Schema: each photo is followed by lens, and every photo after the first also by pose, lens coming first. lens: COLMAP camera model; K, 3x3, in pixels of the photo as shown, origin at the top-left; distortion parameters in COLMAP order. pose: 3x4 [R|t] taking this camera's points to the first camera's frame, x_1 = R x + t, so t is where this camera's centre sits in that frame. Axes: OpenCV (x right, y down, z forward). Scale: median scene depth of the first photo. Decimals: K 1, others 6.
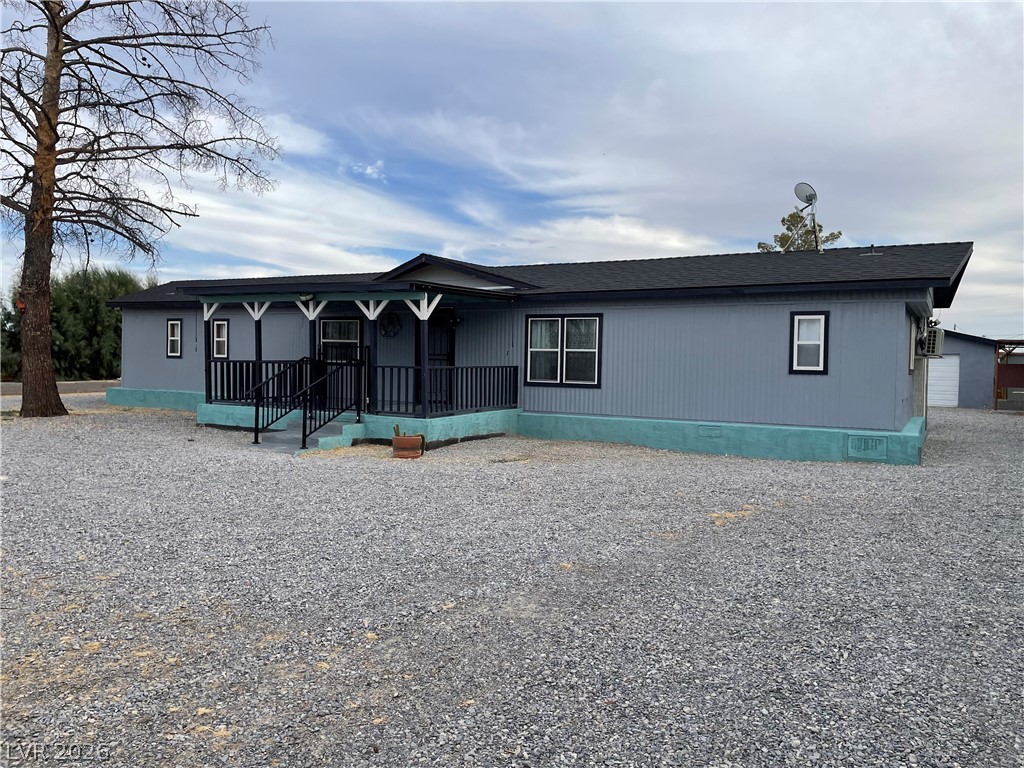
lens RADIAL K [[789.1, 0, 517.9], [0, 789.1, 385.9], [0, 0, 1]] dist [0.104628, -0.136203]
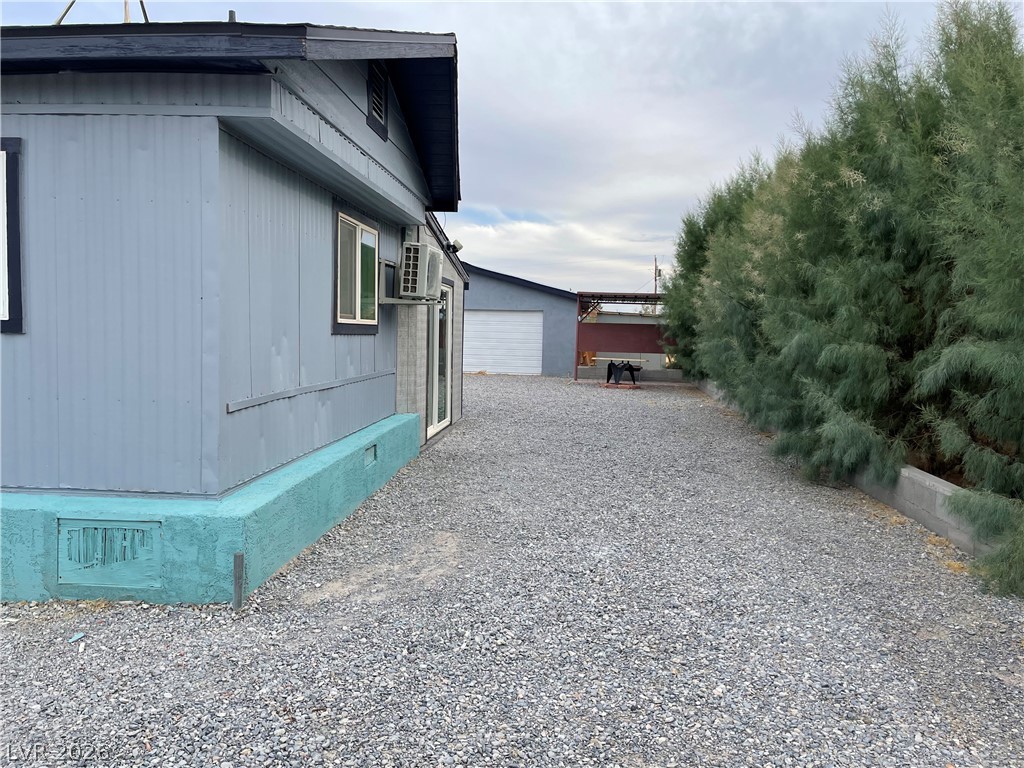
lens RADIAL K [[789.1, 0, 517.9], [0, 789.1, 385.9], [0, 0, 1]] dist [0.104628, -0.136203]
pose [[0.912053, -0.027062, 0.409178, 0.369612], [0.007510, 0.998755, 0.049314, -0.006000], [-0.410003, -0.041905, 0.911121, 0.514902]]
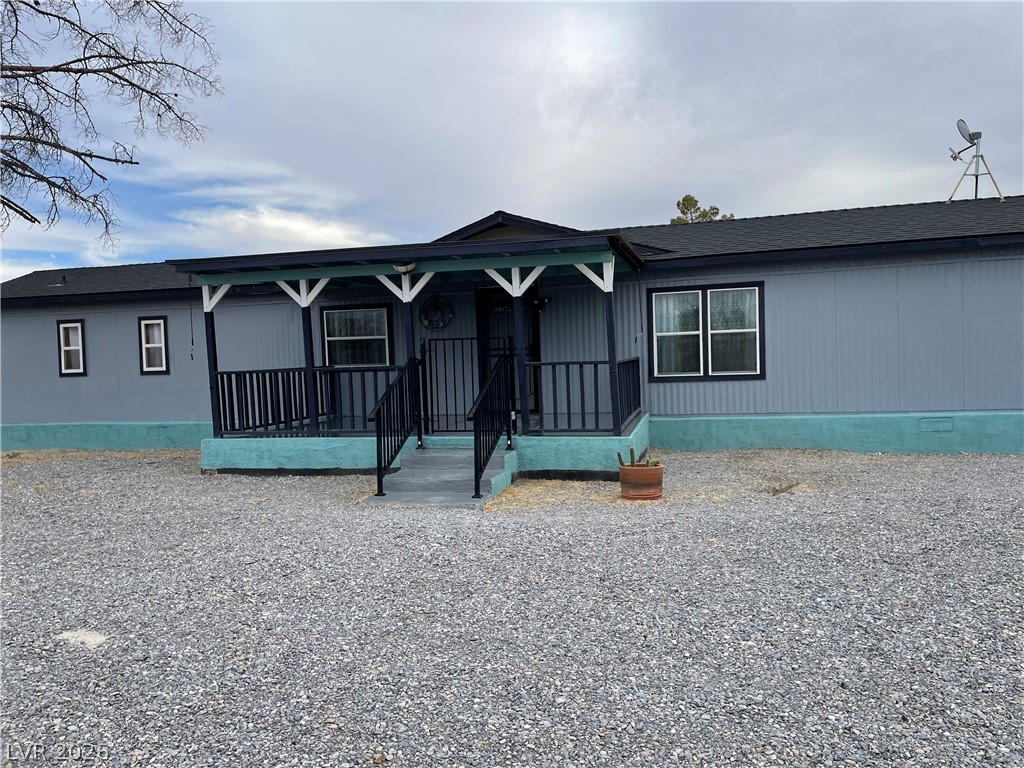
lens RADIAL K [[789.1, 0, 517.9], [0, 789.1, 385.9], [0, 0, 1]] dist [0.104628, -0.136203]
pose [[0.965990, -0.060880, 0.251309, -0.312907], [0.061012, 0.998111, 0.007271, -0.010304], [-0.251277, 0.008309, 0.967879, 0.300795]]
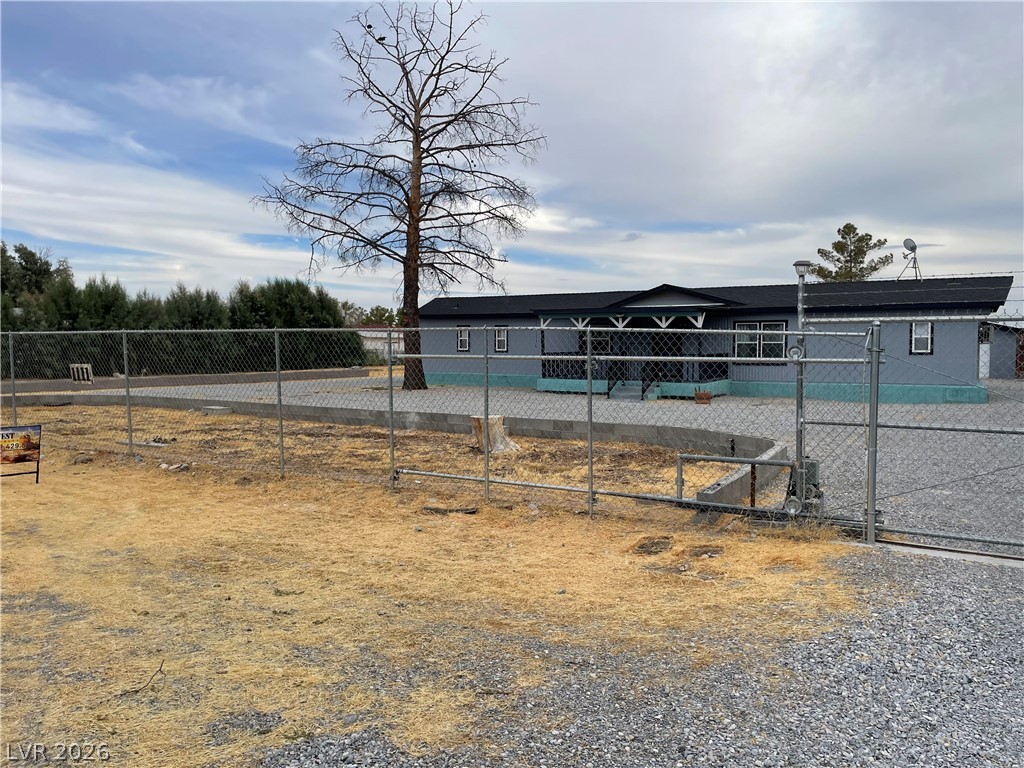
lens RADIAL K [[789.1, 0, 517.9], [0, 789.1, 385.9], [0, 0, 1]] dist [0.104628, -0.136203]
pose [[0.999855, -0.016478, -0.004396, -0.435854], [0.016550, 0.999722, 0.016785, 0.008141], [0.004118, -0.016855, 0.999849, -0.647979]]
